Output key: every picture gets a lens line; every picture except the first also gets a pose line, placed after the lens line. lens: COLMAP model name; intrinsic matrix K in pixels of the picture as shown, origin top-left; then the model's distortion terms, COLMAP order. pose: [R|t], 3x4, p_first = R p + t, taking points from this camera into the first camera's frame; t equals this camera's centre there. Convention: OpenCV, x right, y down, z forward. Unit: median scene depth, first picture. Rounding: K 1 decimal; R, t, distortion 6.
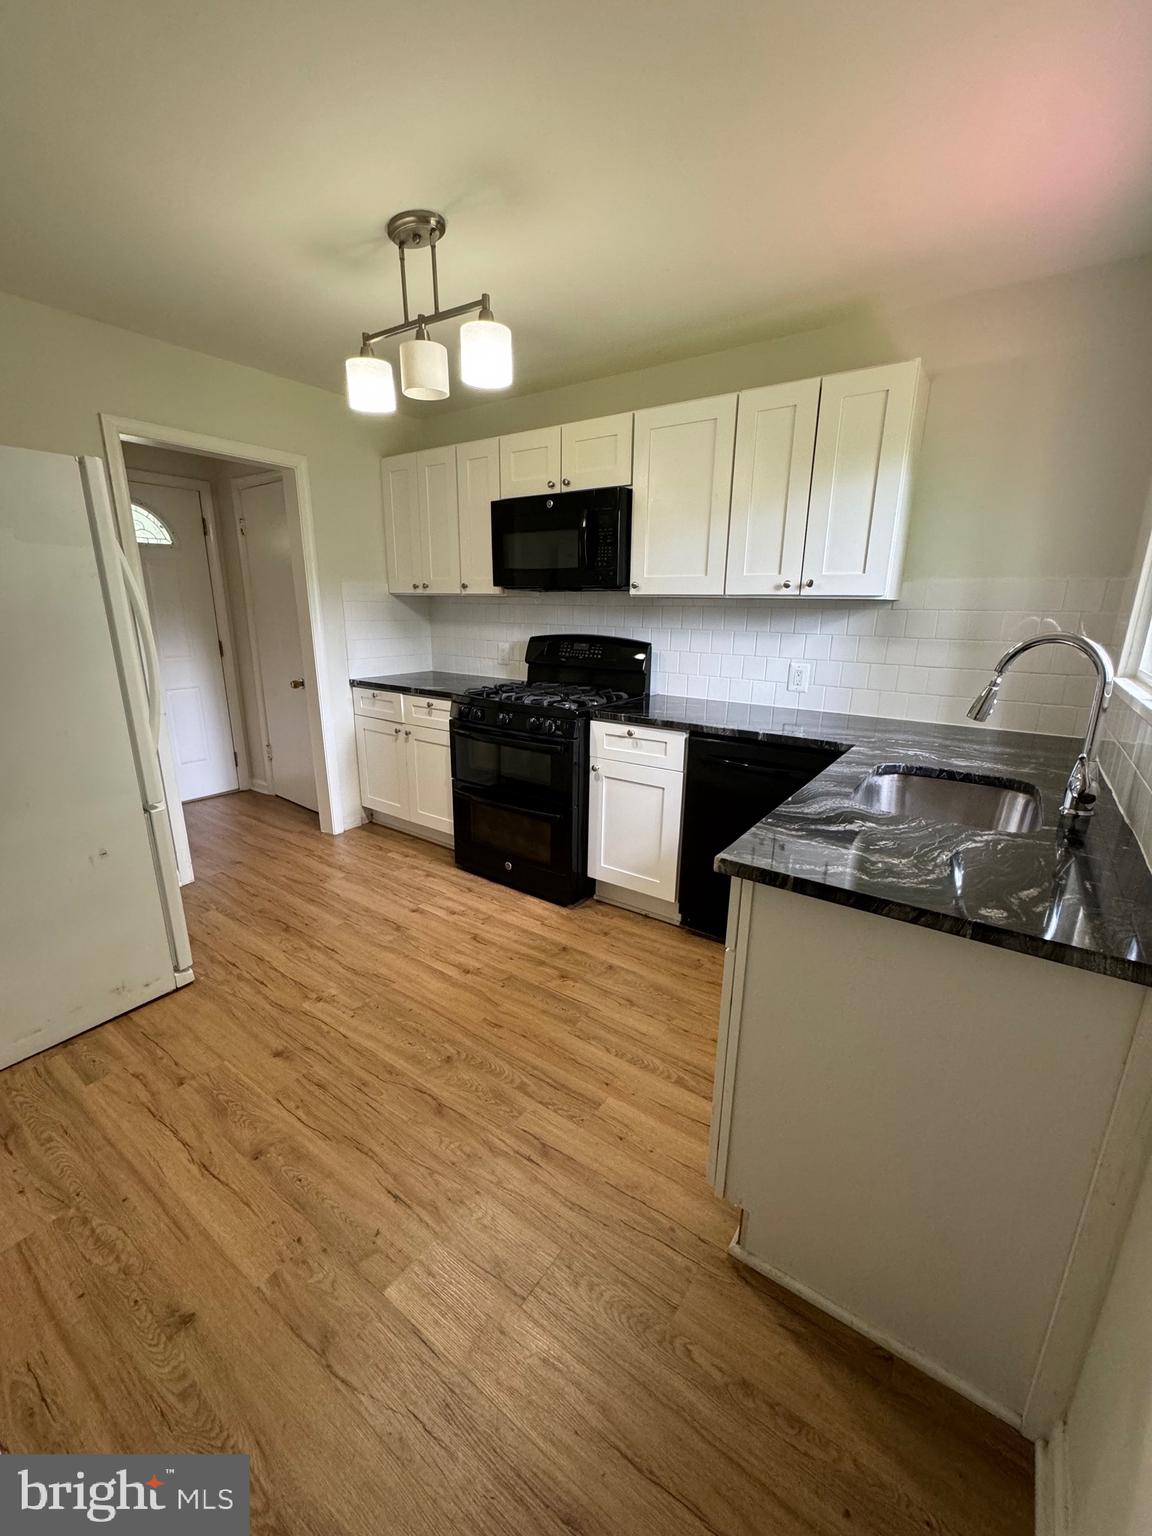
lens RADIAL K [[611.3, 0, 576.0], [0, 611.3, 768.0], [0, 0, 1]] dist [0.000288, -0.000090]
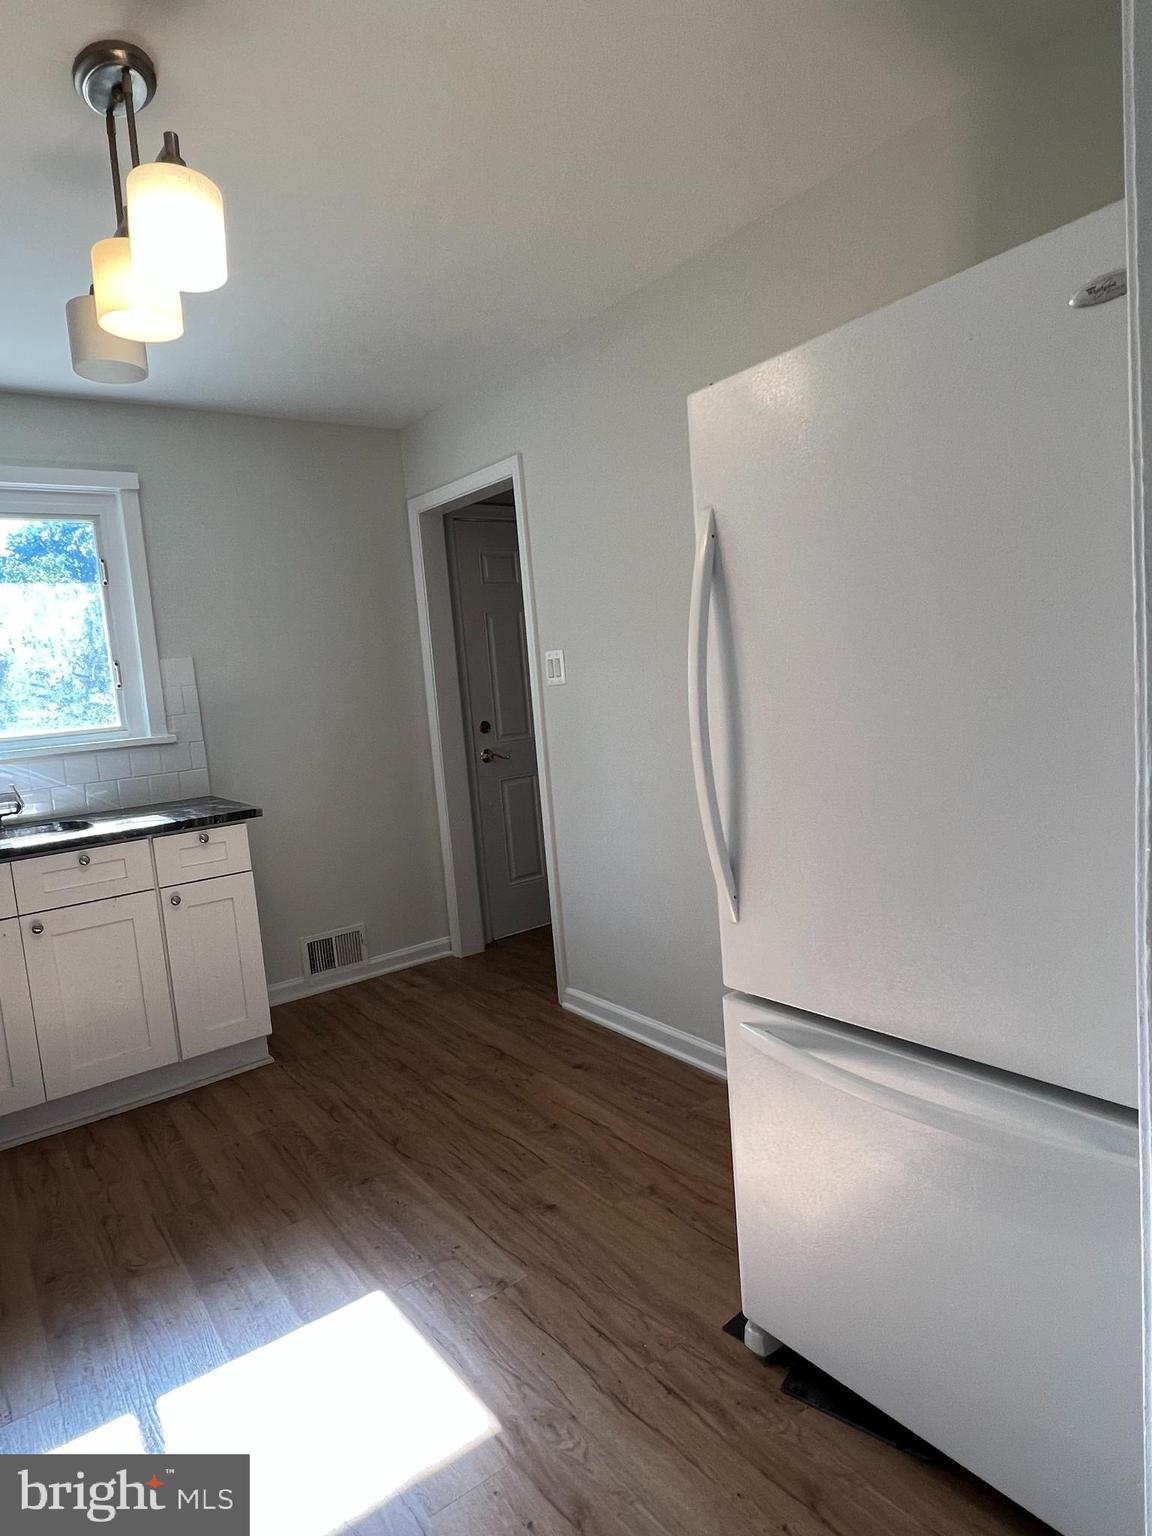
lens RADIAL K [[892.3, 0, 576.0], [0, 892.3, 768.0], [0, 0, 1]] dist [-0.001262, -0.000908]
pose [[-0.948537, 0.033899, 0.314845, -0.971745], [0.148971, 0.925131, 0.349198, -0.488904], [-0.279436, 0.378130, -0.882572, 1.935260]]
